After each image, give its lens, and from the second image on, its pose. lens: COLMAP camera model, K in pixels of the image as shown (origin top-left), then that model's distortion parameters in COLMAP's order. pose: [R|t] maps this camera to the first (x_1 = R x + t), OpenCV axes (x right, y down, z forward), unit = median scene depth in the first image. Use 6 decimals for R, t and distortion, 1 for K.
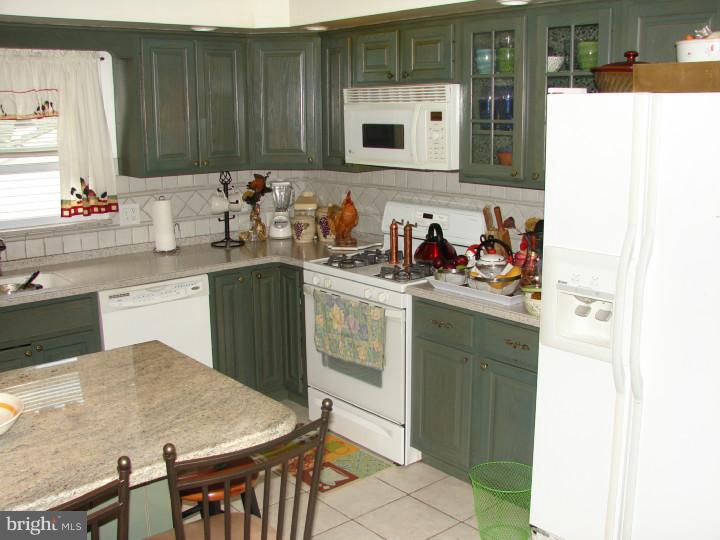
lens RADIAL K [[776.5, 0, 360.0], [0, 776.5, 270.0], [0, 0, 1]] dist [-0.220884, 0.305564]
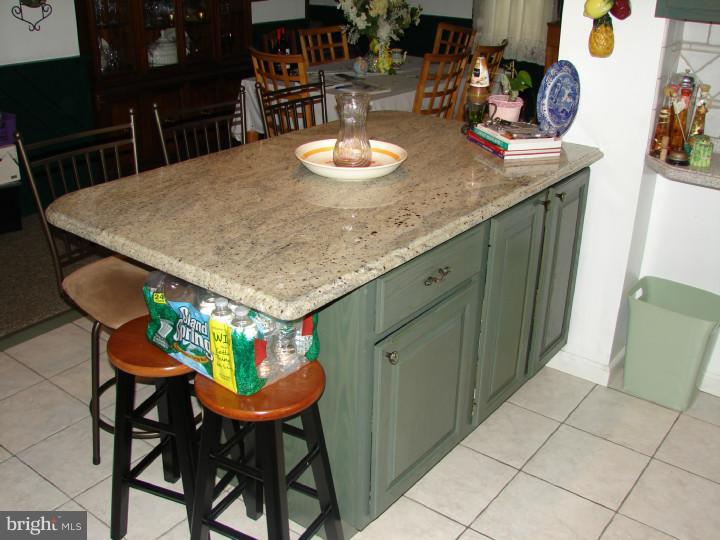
lens RADIAL K [[776.5, 0, 360.0], [0, 776.5, 270.0], [0, 0, 1]] dist [-0.220884, 0.305564]
pose [[-0.975876, 0.083804, -0.201601, -0.140357], [-0.049643, 0.814035, 0.578690, -0.164758], [0.212607, 0.574738, -0.790237, 0.964352]]
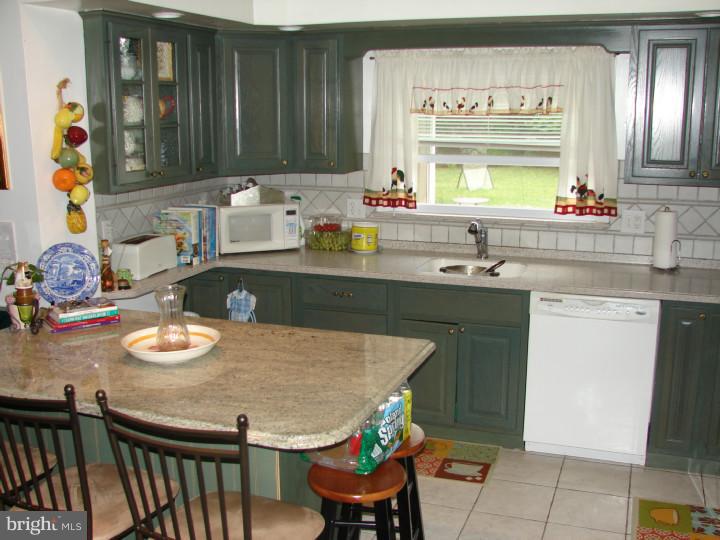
lens RADIAL K [[776.5, 0, 360.0], [0, 776.5, 270.0], [0, 0, 1]] dist [-0.220884, 0.305564]
pose [[0.486883, 0.186082, -0.853416, 0.358791], [-0.178306, 0.977644, 0.111444, -0.063465], [0.855074, 0.097909, 0.509178, 0.271347]]
